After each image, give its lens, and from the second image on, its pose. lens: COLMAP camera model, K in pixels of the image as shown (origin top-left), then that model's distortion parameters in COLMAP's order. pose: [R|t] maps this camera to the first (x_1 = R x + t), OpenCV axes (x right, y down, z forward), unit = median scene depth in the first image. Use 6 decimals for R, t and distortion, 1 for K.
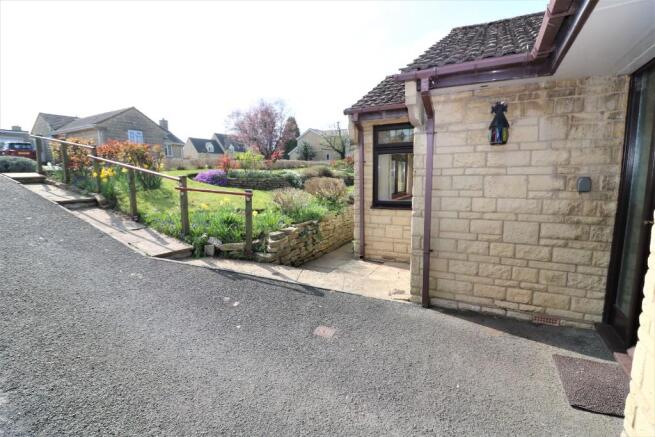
lens RADIAL K [[306.8, 0, 327.5], [0, 306.8, 218.5], [0, 0, 1]] dist [-0.000024, -0.015062]
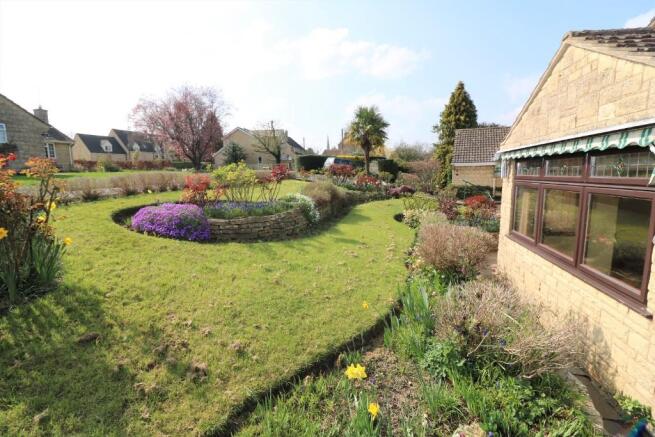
lens RADIAL K [[306.8, 0, 327.5], [0, 306.8, 218.5], [0, 0, 1]] dist [-0.000024, -0.015062]
pose [[0.964482, -0.039132, 0.261233, -0.050376], [0.040068, 0.999195, 0.001745, -0.023839], [-0.261091, 0.008784, 0.965274, 0.088805]]
